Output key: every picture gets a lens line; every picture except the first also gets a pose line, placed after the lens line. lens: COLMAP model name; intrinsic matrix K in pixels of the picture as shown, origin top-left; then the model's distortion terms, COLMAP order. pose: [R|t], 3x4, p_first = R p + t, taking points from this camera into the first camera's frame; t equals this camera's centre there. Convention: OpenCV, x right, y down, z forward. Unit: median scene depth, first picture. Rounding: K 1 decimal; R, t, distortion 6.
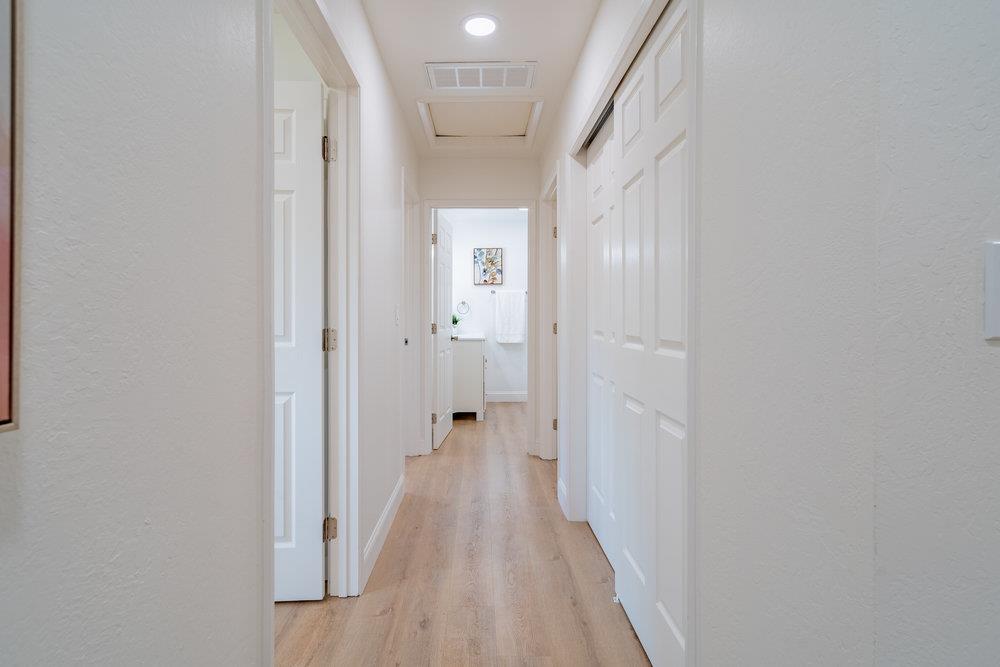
lens RADIAL K [[491.7, 0, 498.9], [0, 491.7, 326.9], [0, 0, 1]] dist [0.003651, 0.001982]
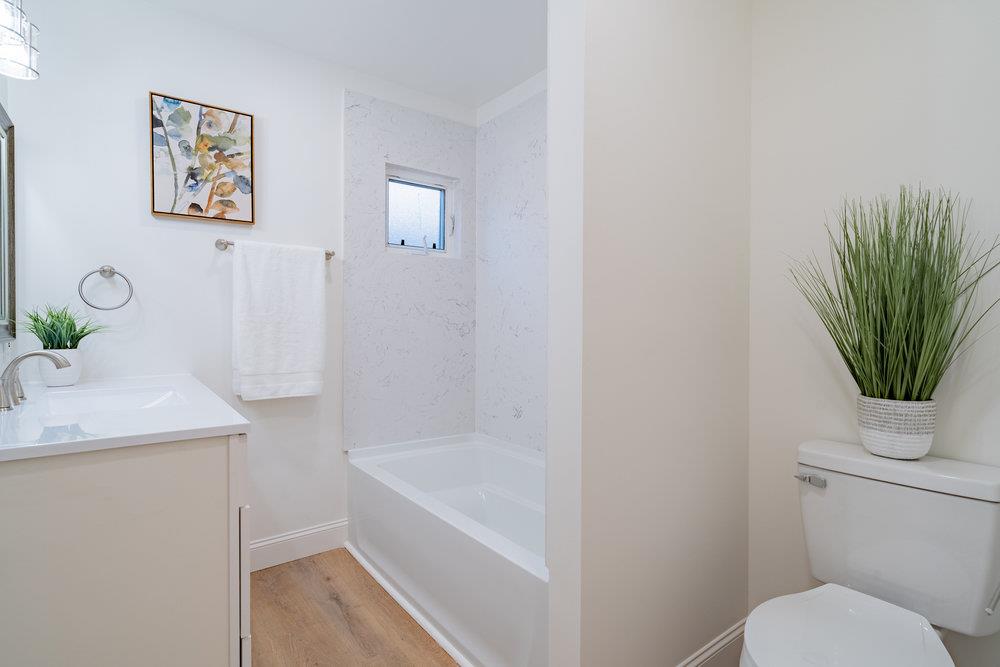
lens RADIAL K [[491.7, 0, 488.2], [0, 491.7, 331.8], [0, 0, 1]] dist [0.003651, 0.001982]
pose [[0.816870, -0.007757, 0.576769, -0.057102], [0.003748, 0.999960, 0.008141, -0.015463], [-0.576809, -0.004488, 0.816866, 0.634904]]
